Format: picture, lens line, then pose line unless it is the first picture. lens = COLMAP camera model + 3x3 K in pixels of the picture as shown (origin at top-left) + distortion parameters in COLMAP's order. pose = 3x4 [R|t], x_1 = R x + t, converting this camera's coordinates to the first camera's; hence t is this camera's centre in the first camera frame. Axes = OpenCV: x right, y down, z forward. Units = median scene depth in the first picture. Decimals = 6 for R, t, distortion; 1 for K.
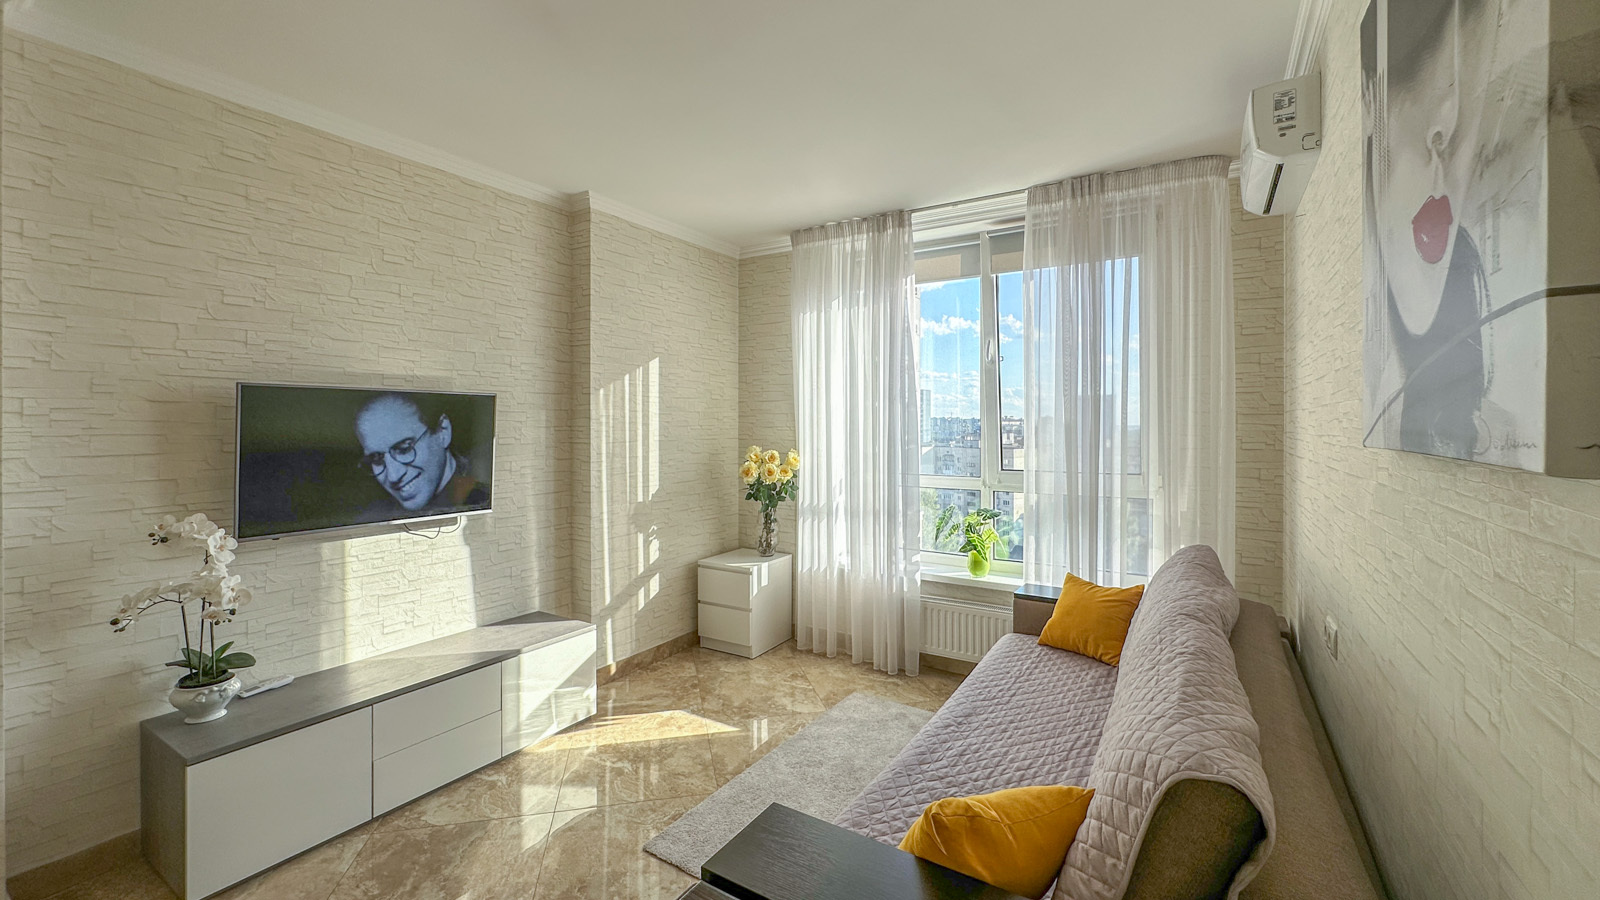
lens RADIAL K [[654.5, 0, 790.9], [0, 654.5, 424.5], [0, 0, 1]] dist [0.000567, 0.000214]
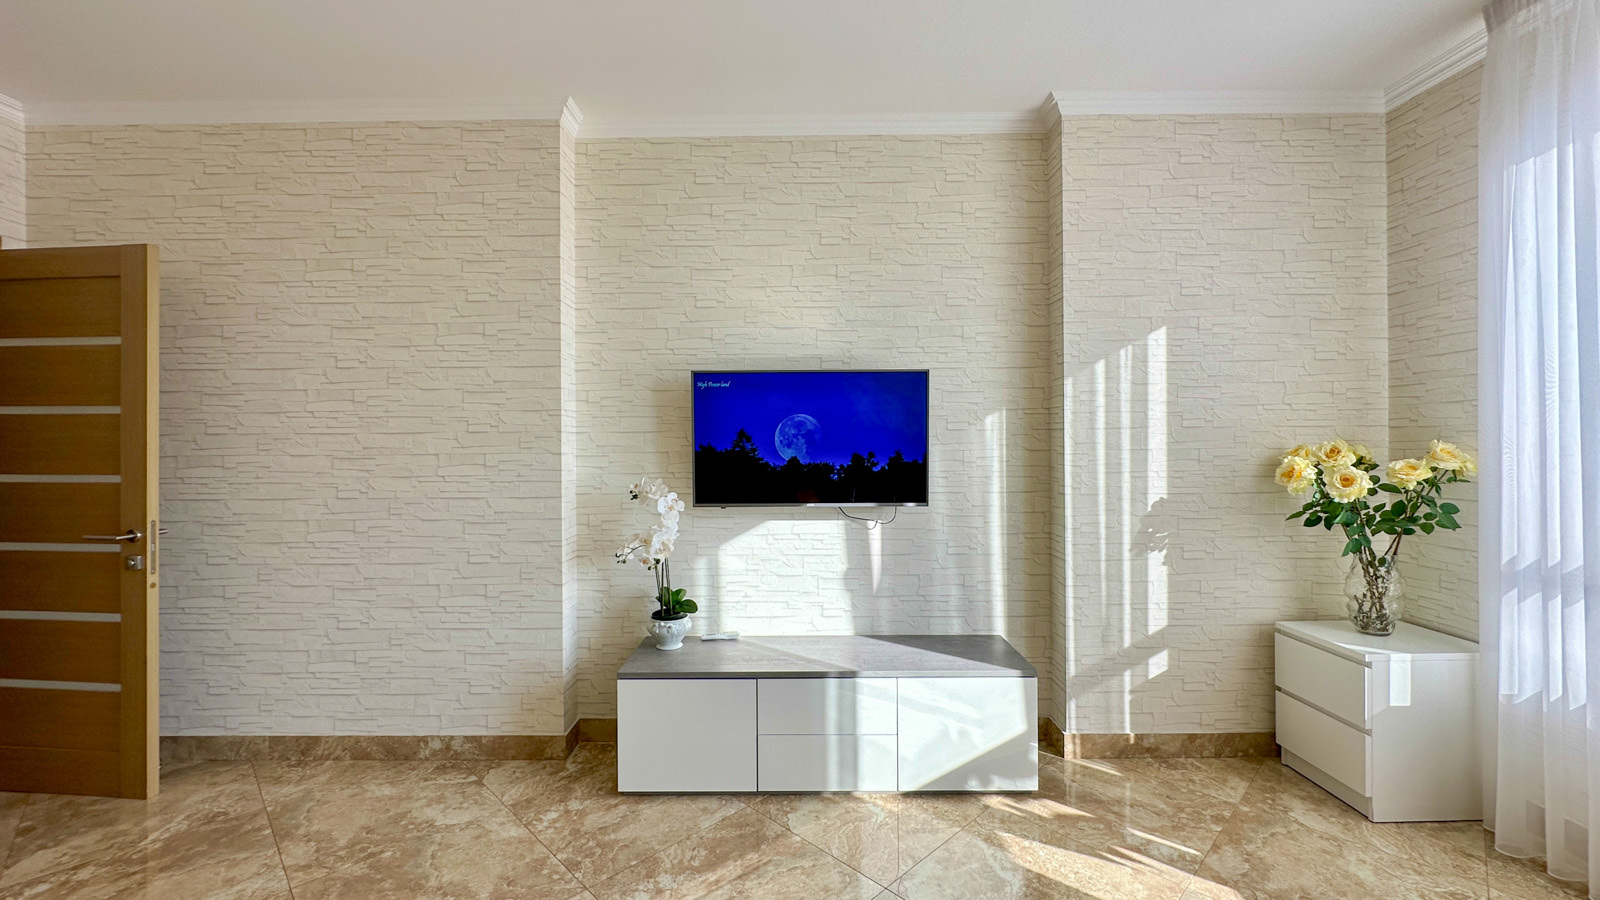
lens RADIAL K [[652.4, 0, 797.9], [0, 652.4, 442.9], [0, 0, 1]] dist [-0.003520, -0.000119]
pose [[0.535435, -0.004589, -0.844564, 0.170270], [0.005619, 0.999982, -0.001871, 0.046812], [0.844557, -0.003744, 0.535452, 0.361121]]
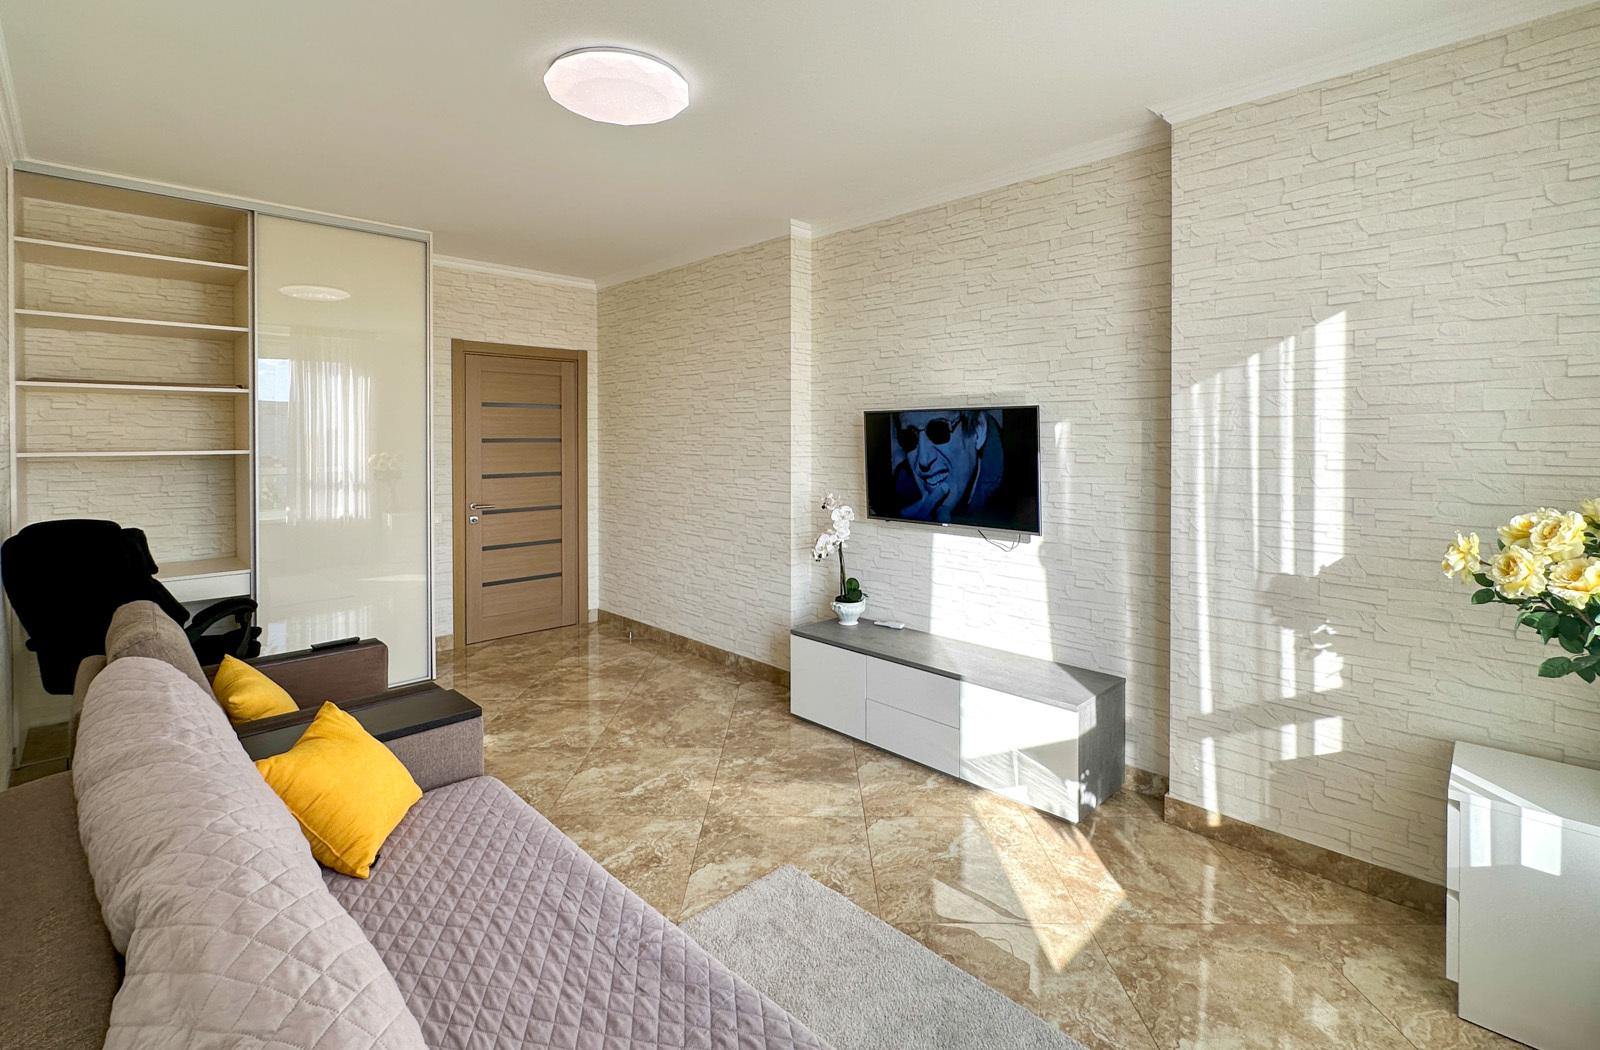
lens RADIAL K [[725.2, 0, 799.7], [0, 725.2, 444.2], [0, 0, 1]] dist [-0.001854, 0.000017]
pose [[-0.217932, 0.008379, -0.975928, 0.553222], [0.000082, 0.999963, 0.008567, -0.001980], [0.975964, 0.001787, -0.217925, 0.827256]]
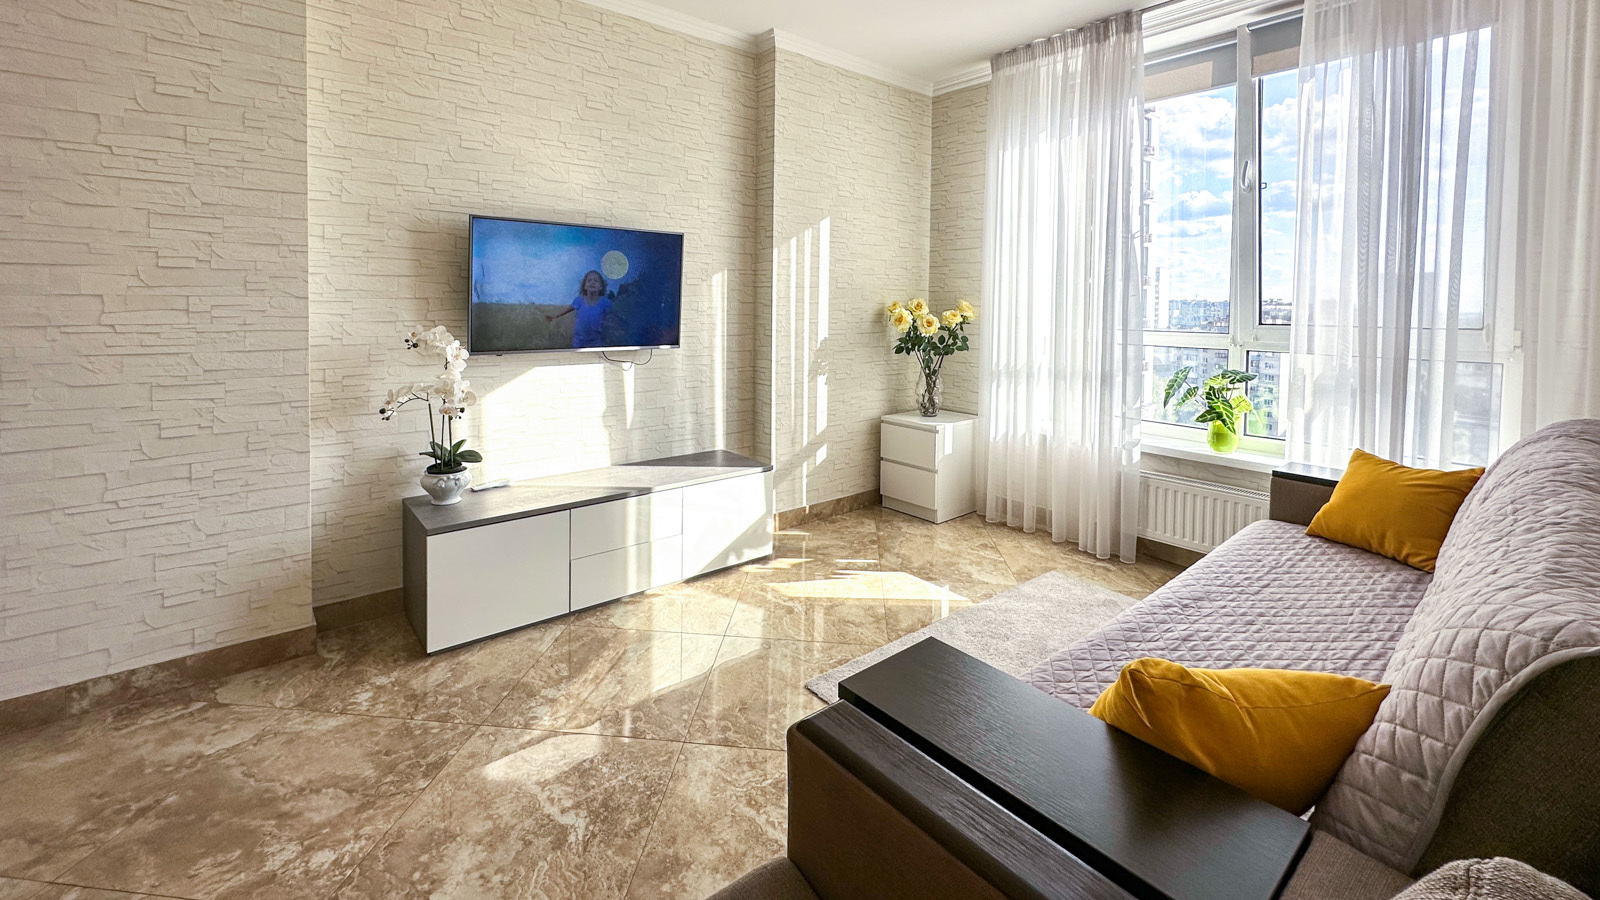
lens RADIAL K [[665.7, 0, 775.9], [0, 665.7, 320.8], [0, 0, 1]] dist [-0.001451, 0.000261]
pose [[0.948431, 0.019897, -0.316360, 0.020251], [-0.012088, 0.999572, 0.026627, 0.056717], [0.316754, -0.021430, 0.948265, 0.045641]]
